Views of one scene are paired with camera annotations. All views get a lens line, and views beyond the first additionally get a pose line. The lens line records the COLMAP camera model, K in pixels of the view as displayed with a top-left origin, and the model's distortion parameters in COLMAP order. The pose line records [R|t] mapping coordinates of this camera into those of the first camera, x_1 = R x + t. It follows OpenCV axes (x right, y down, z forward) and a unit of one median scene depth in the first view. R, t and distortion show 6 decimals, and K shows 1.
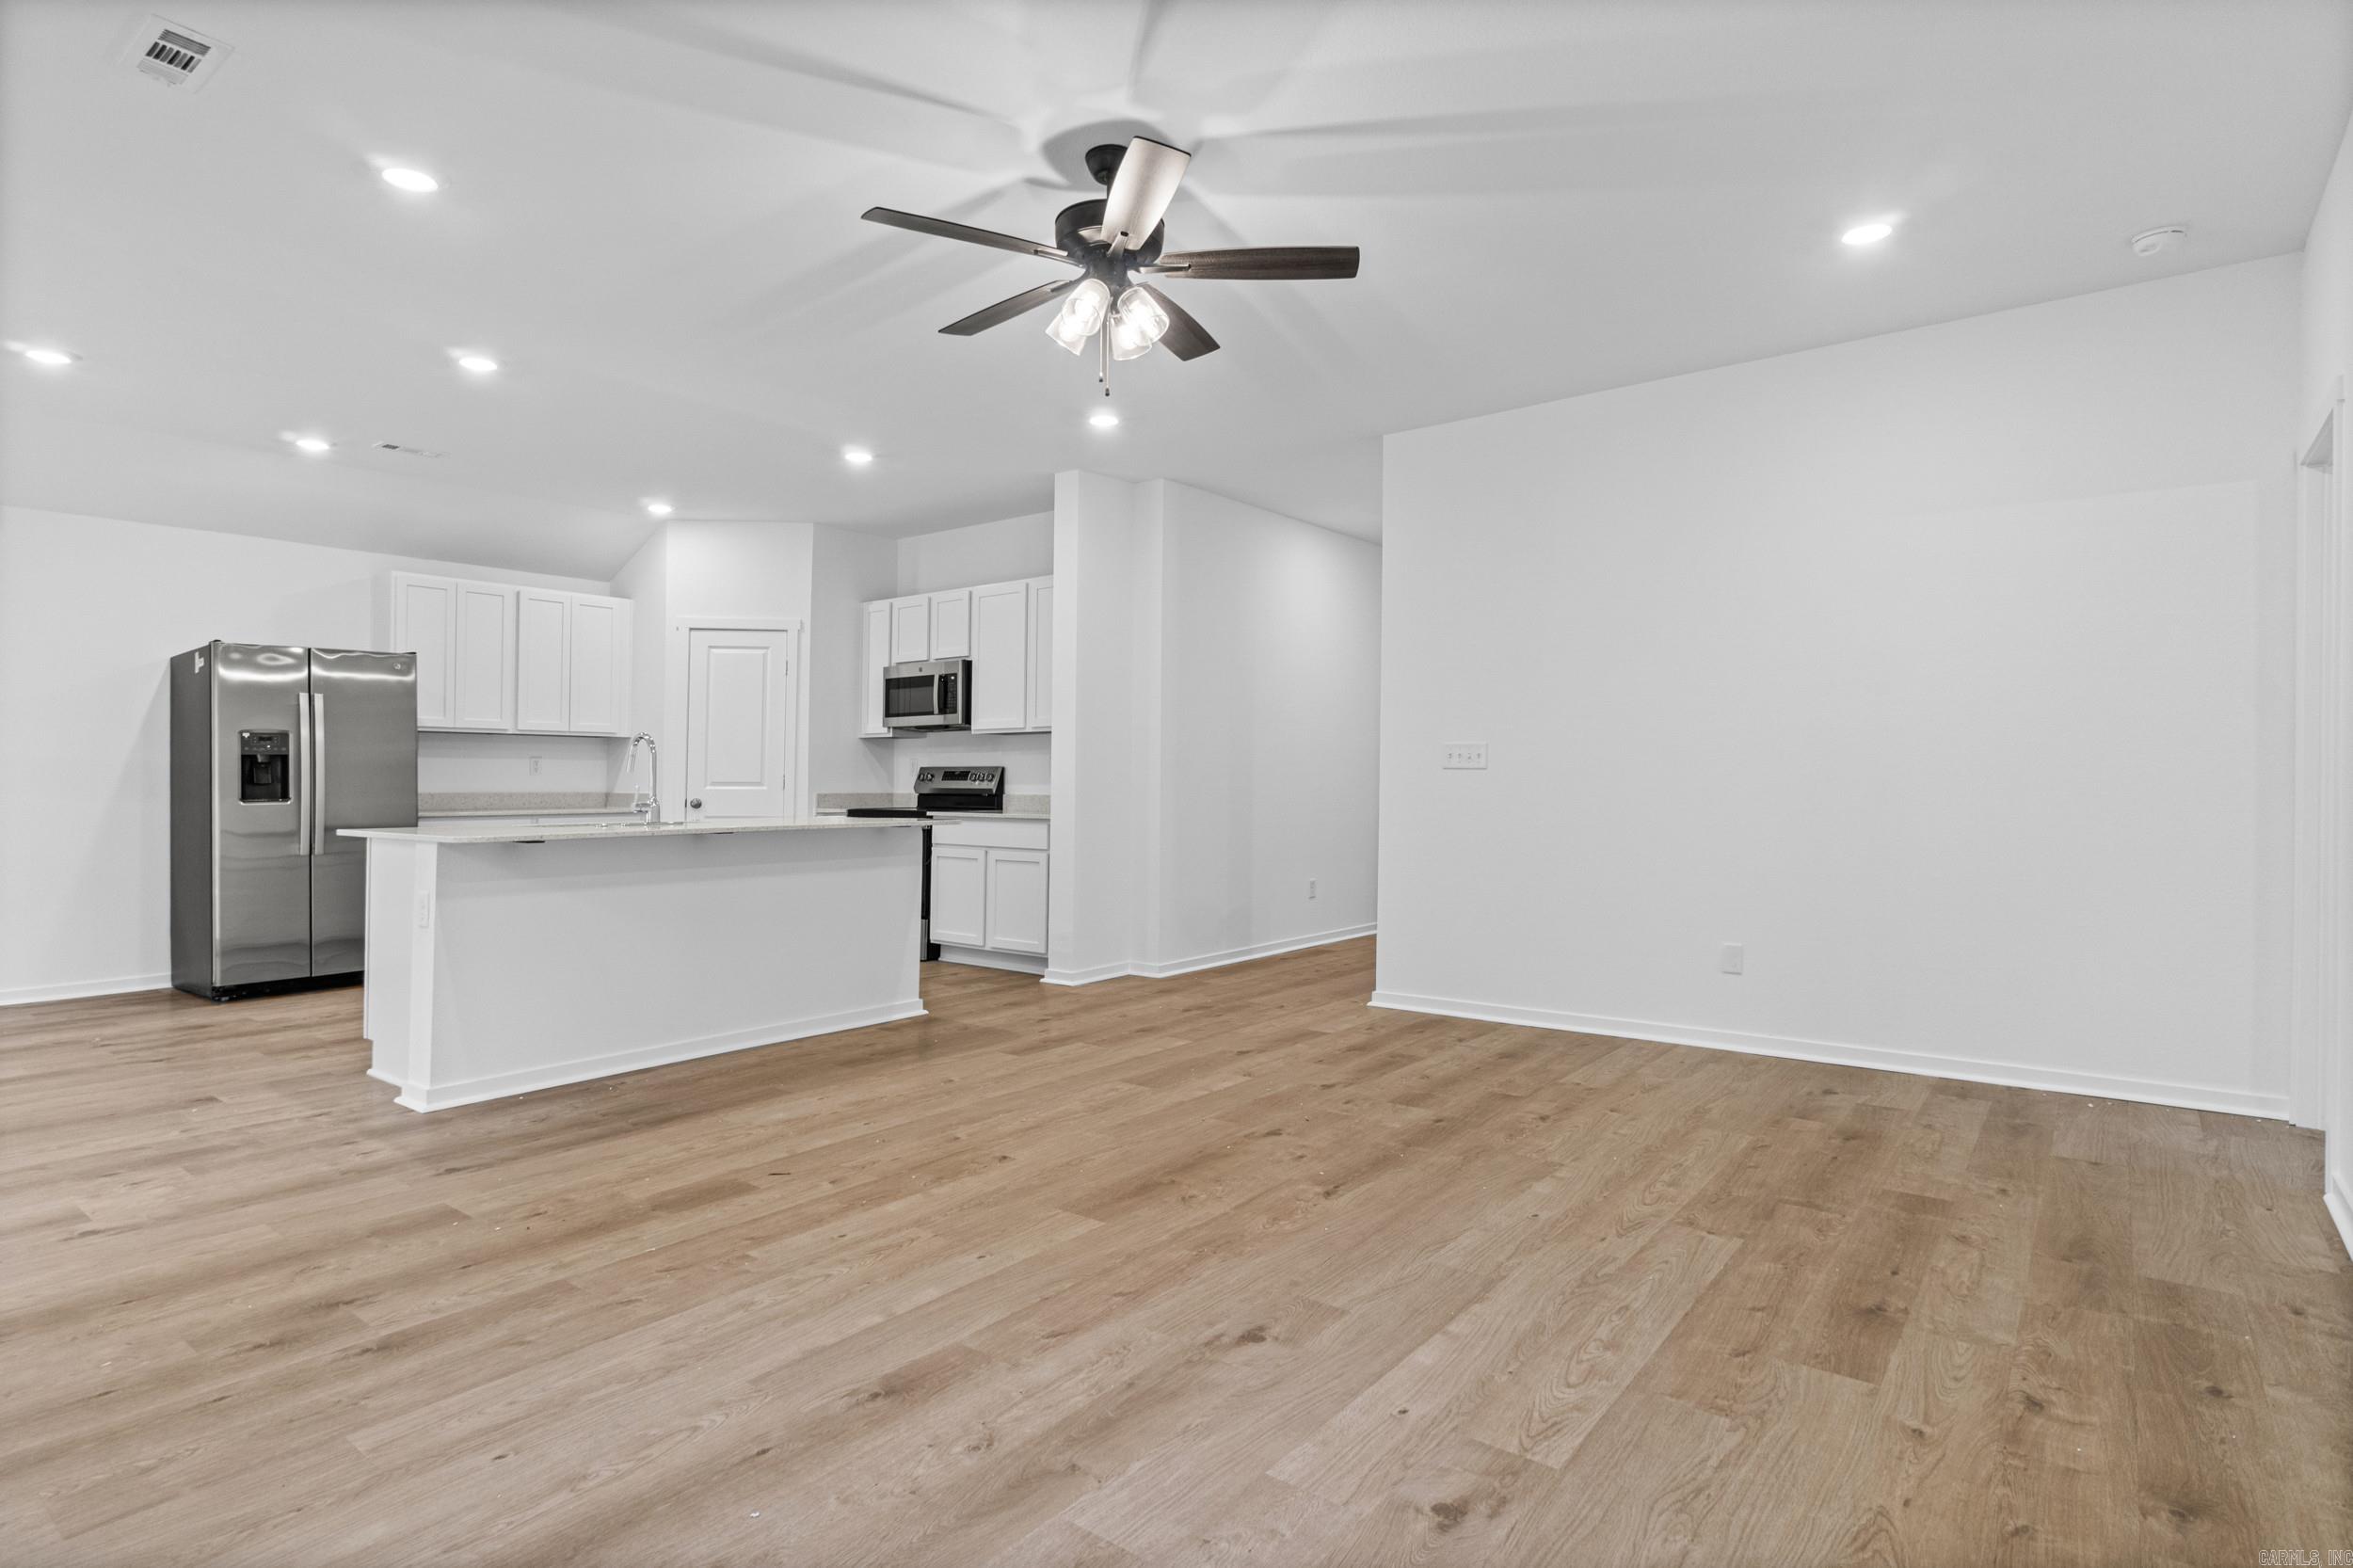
lens RADIAL K [[1220.2, 0, 1128.4], [0, 1220.2, 775.2], [0, 0, 1]] dist [-0.000139, 0.001227]
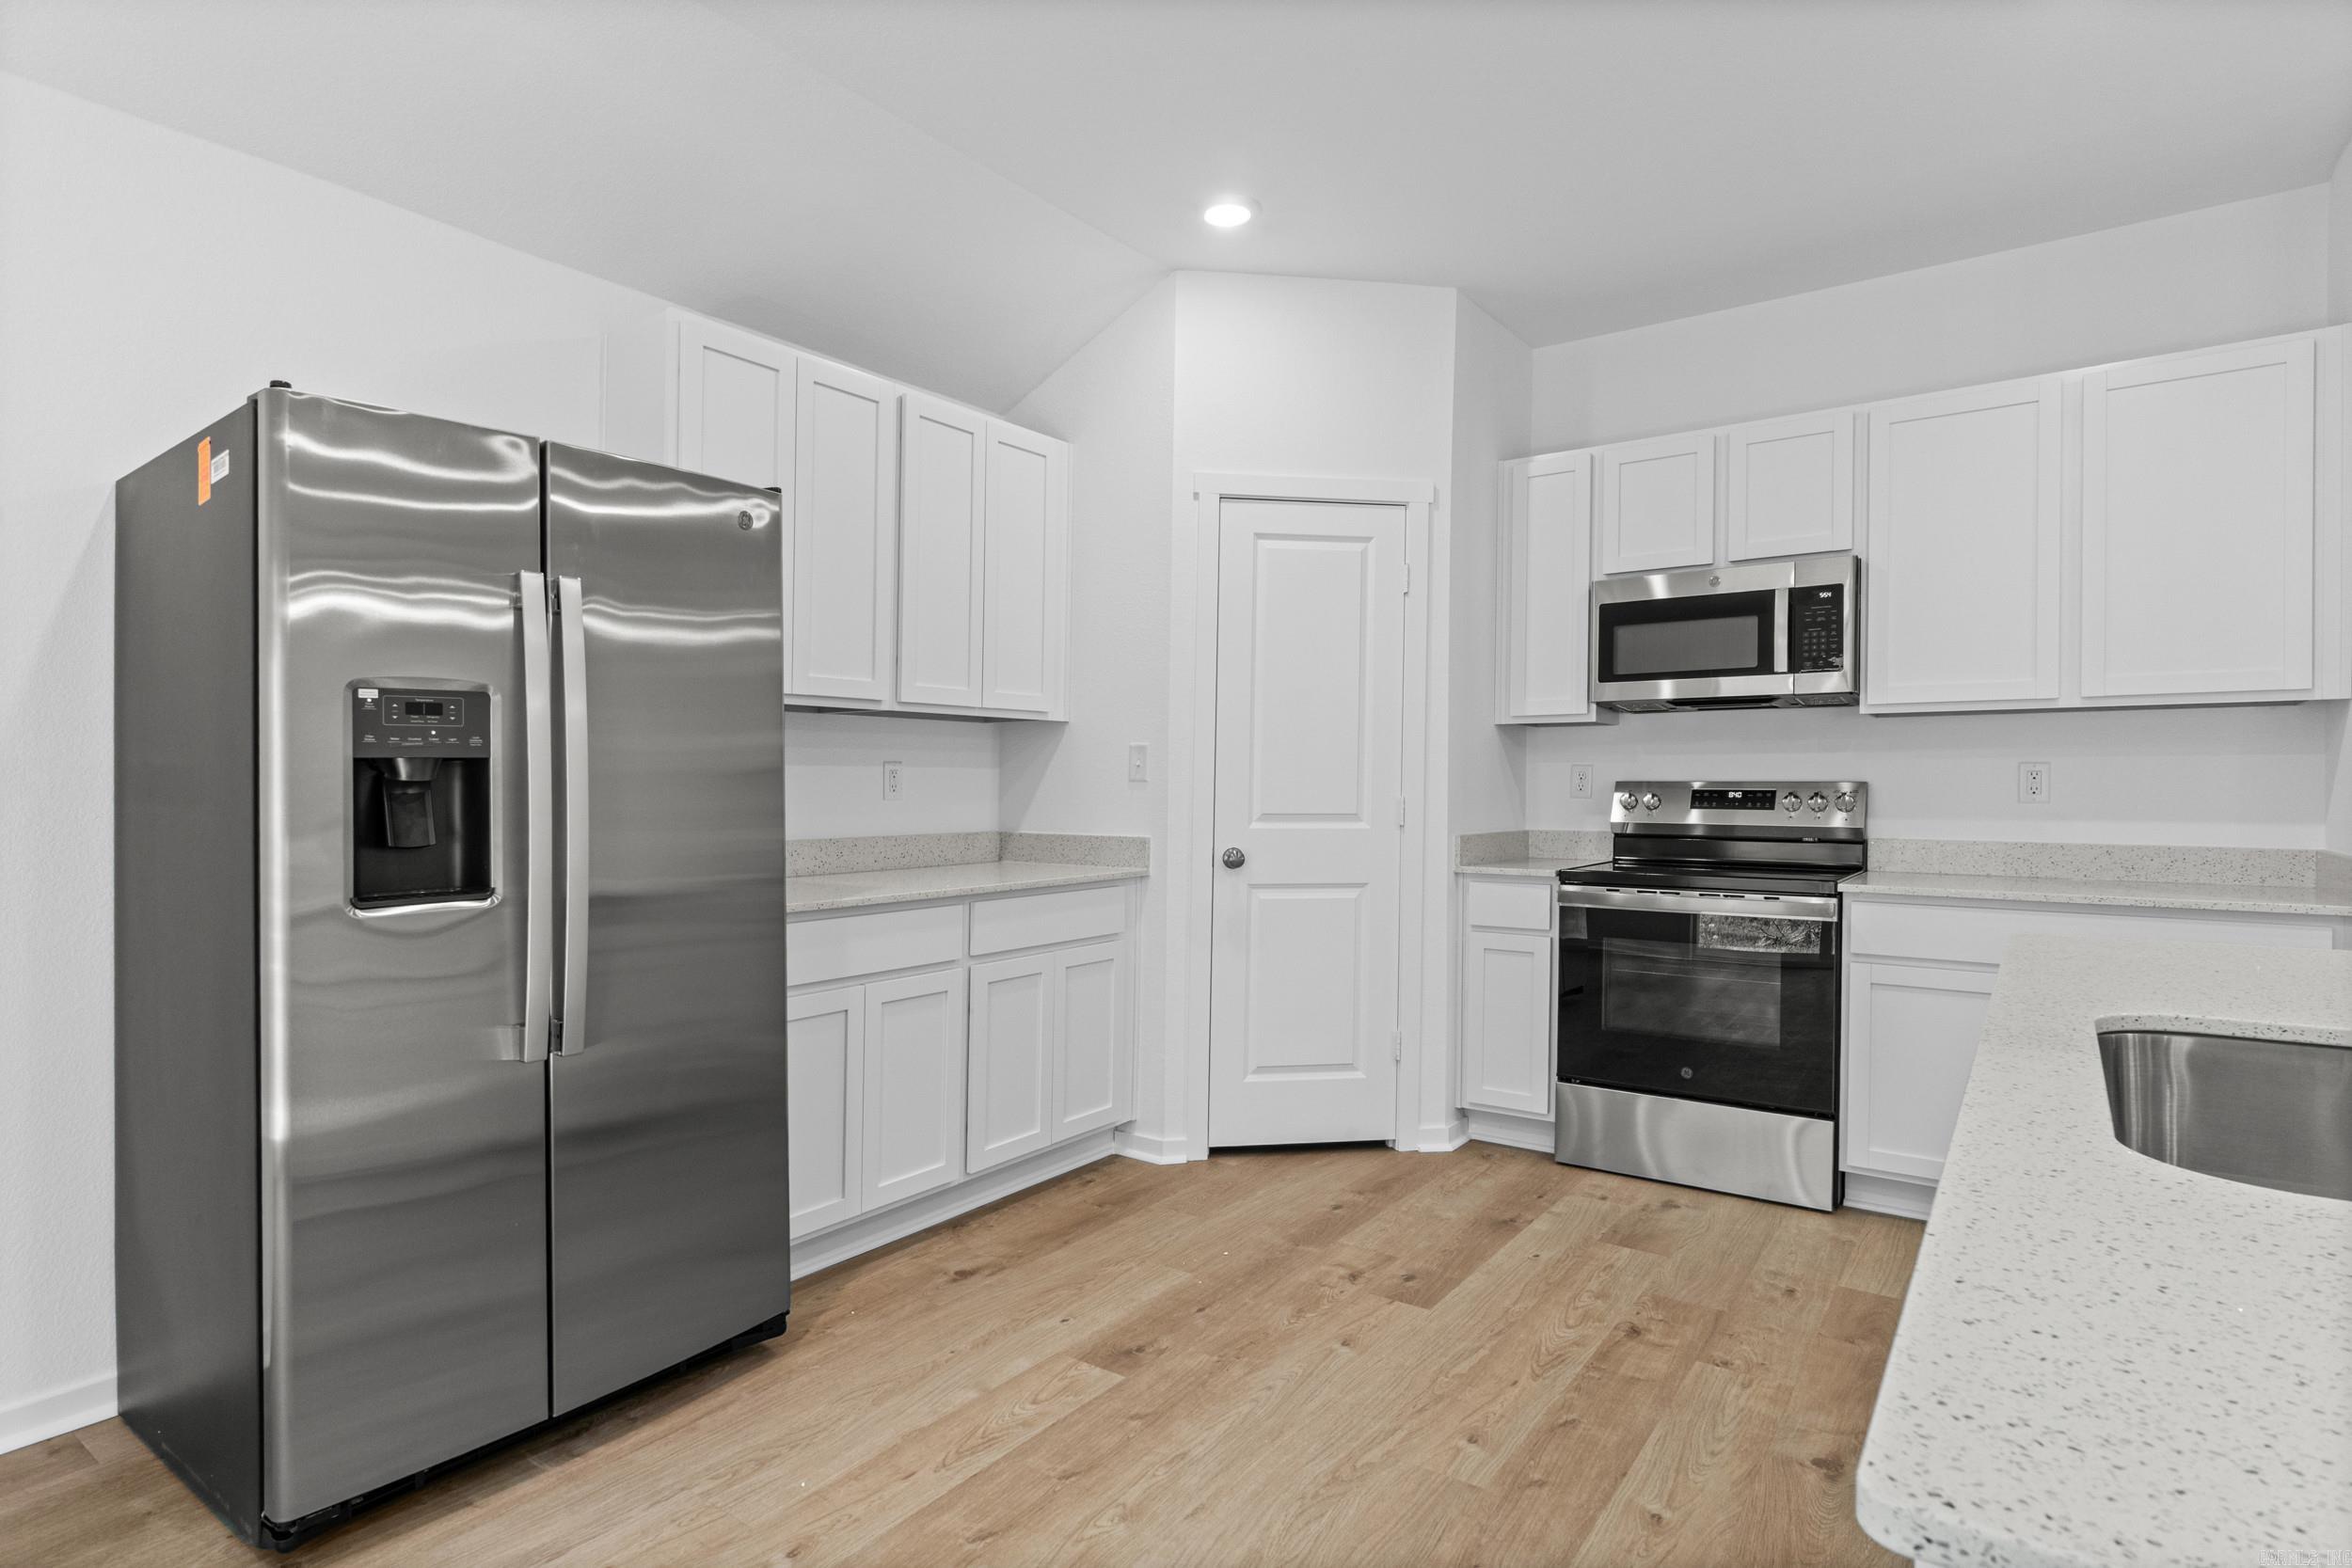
lens RADIAL K [[1228.6, 0, 1149.2], [0, 1228.6, 777.0], [0, 0, 1]] dist [0.000709, 0.000722]
pose [[0.998820, -0.000274, 0.048575, -0.883098], [0.000261, 1.000000, 0.000279, -0.019486], [-0.048575, -0.000266, 0.998820, 1.107388]]
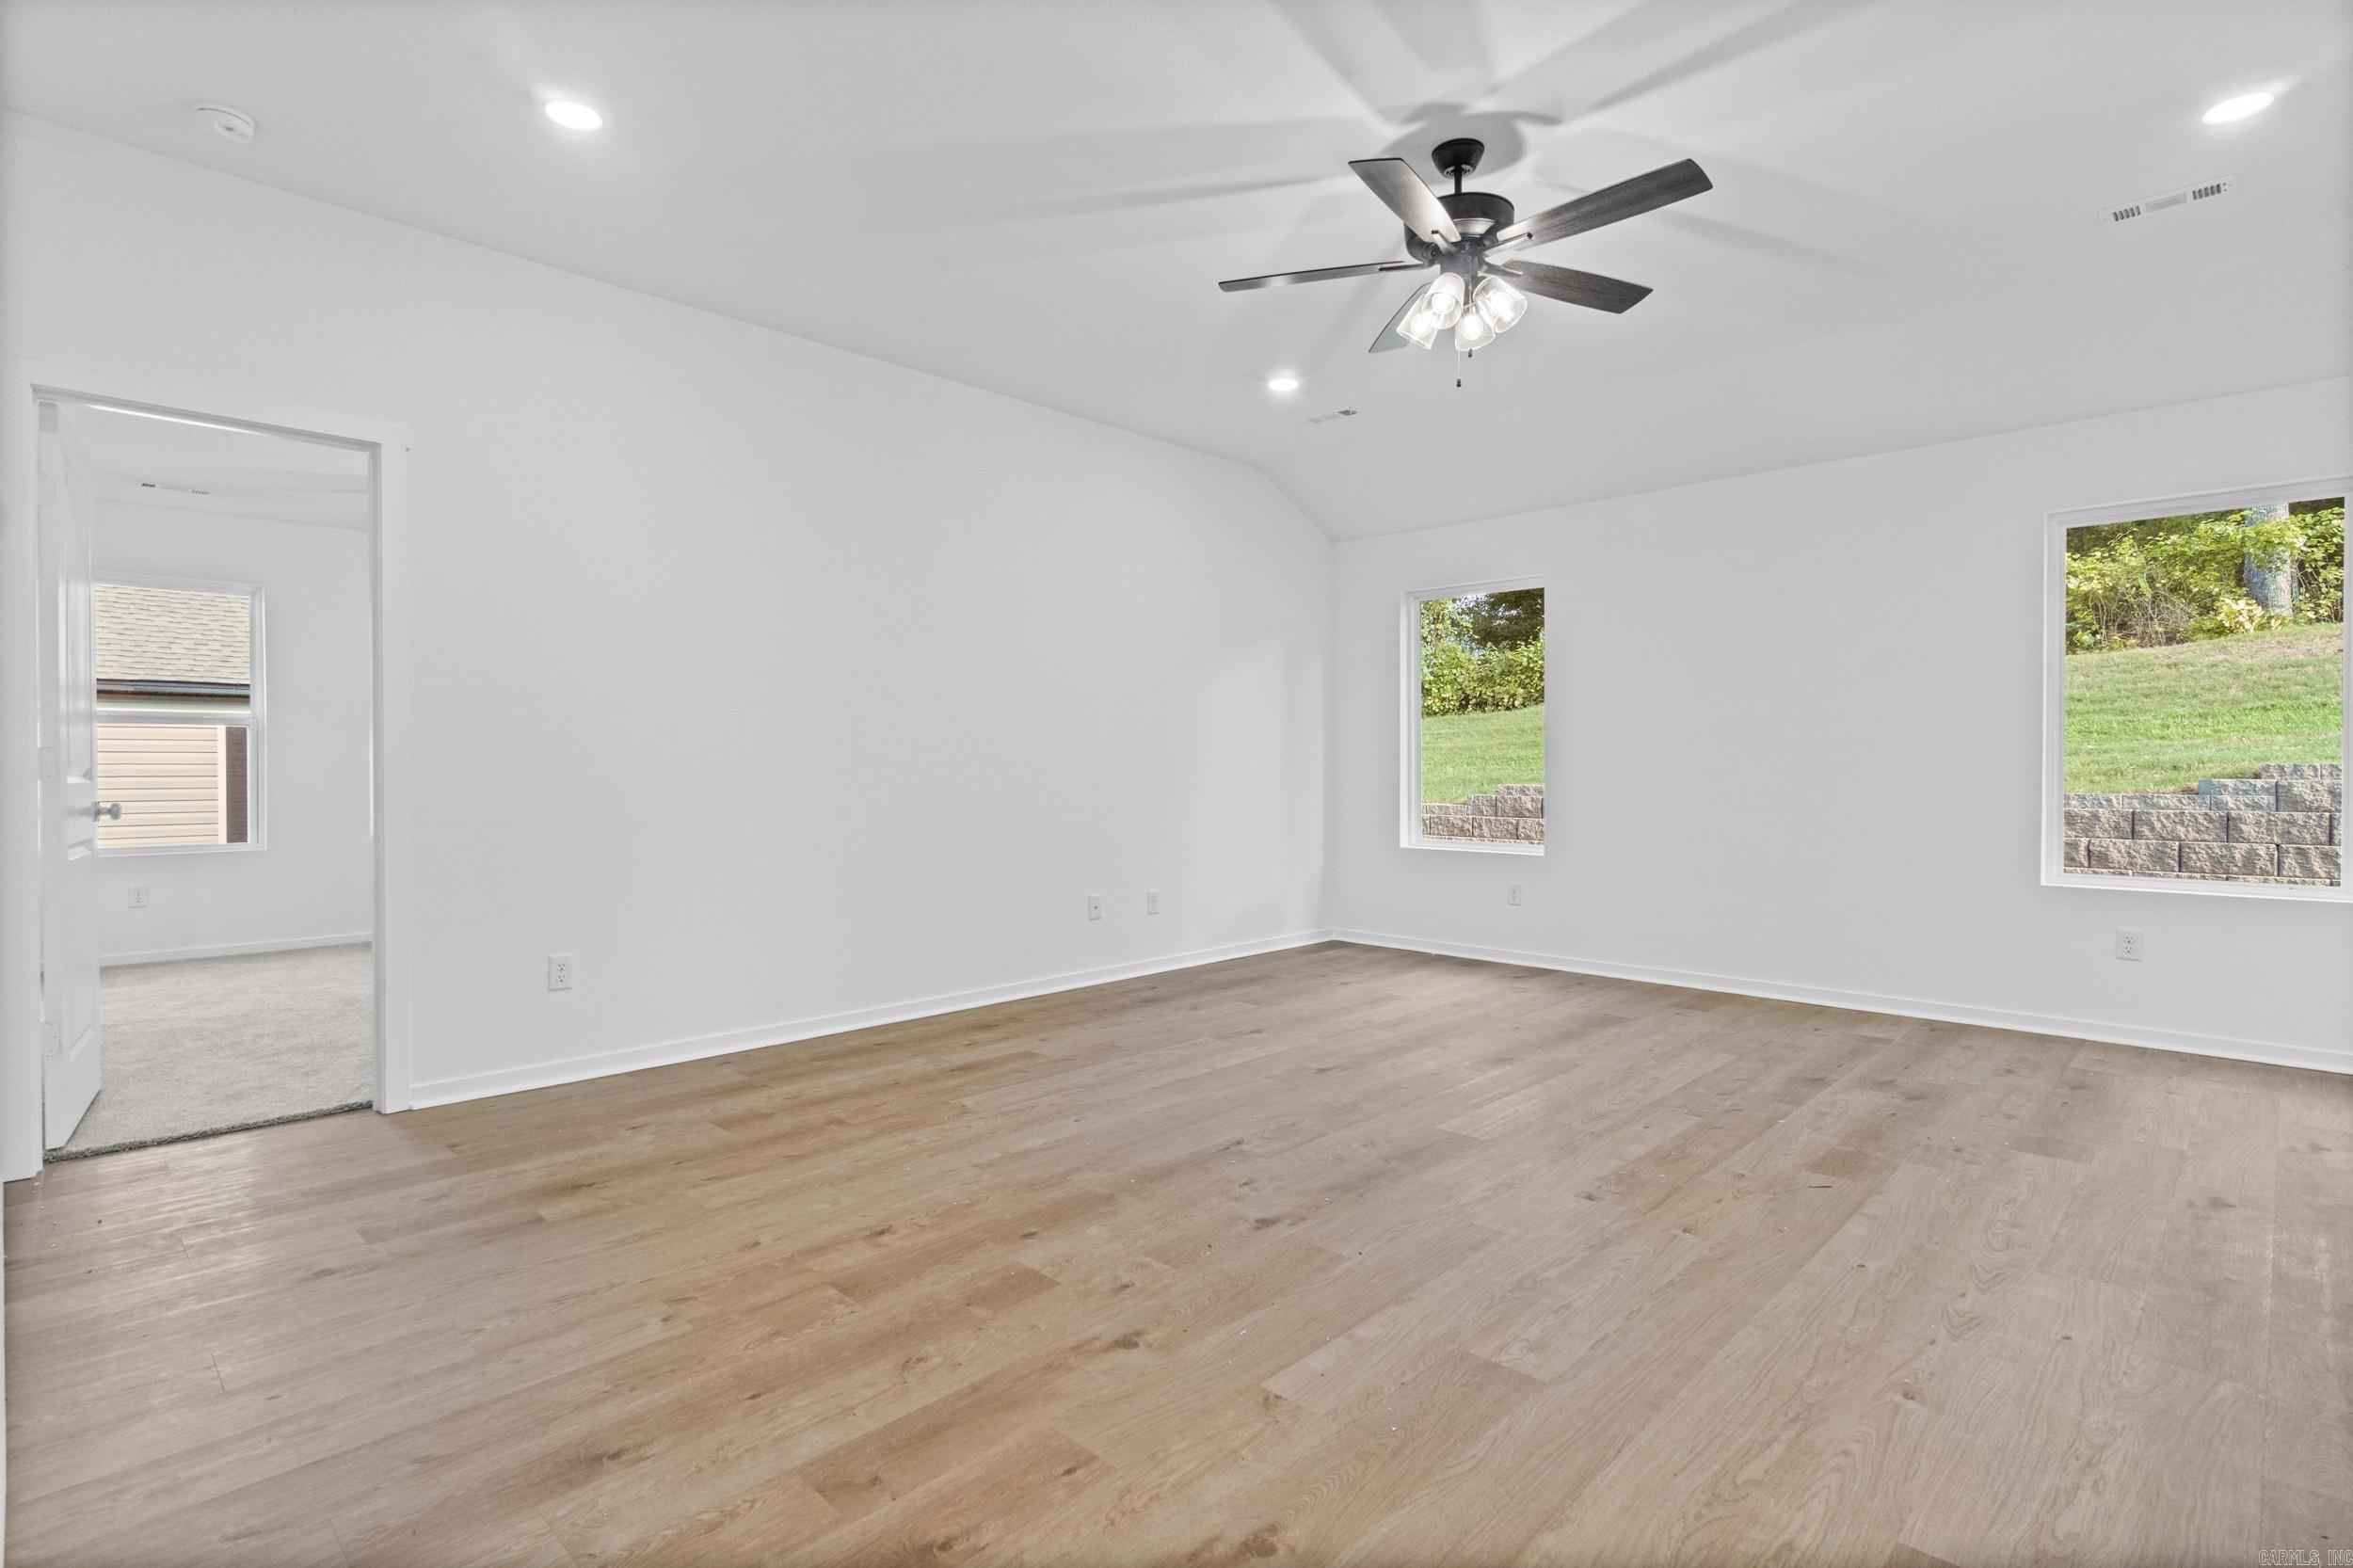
lens RADIAL K [[1144.3, 0, 1162.4], [0, 1144.3, 772.5], [0, 0, 1]] dist [-0.000199, 0.000210]
pose [[-0.996156, 0.000996, 0.087589, 0.123154], [0.001088, 0.999999, 0.001000, 0.011011], [-0.087588, 0.001092, -0.996156, 1.757590]]
